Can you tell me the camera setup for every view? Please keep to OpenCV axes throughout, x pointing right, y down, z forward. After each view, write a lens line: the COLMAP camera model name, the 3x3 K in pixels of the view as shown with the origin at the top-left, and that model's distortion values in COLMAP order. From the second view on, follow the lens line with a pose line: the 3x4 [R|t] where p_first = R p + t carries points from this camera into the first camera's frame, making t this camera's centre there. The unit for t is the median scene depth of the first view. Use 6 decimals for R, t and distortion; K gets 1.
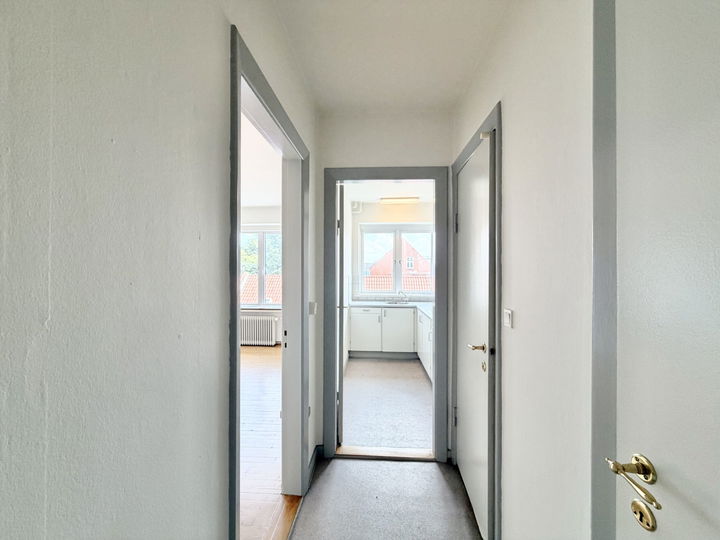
lens RADIAL K [[288.5, 0, 356.4], [0, 288.5, 269.9], [0, 0, 1]] dist [-0.000036, -0.000562]
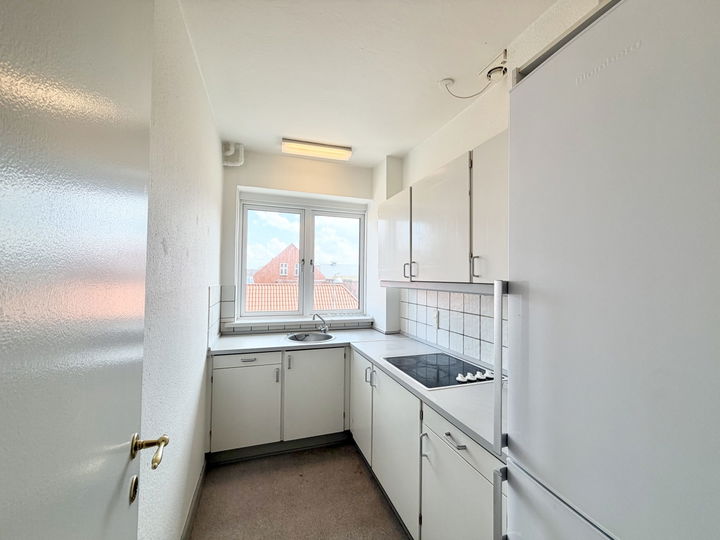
lens RADIAL K [[288.5, 0, 356.4], [0, 288.5, 269.9], [0, 0, 1]] dist [-0.000036, -0.000562]
pose [[0.926253, 0.016104, 0.376557, 0.014132], [-0.009349, 0.999761, -0.019760, -0.000394], [-0.376785, 0.014782, 0.926183, 0.446683]]
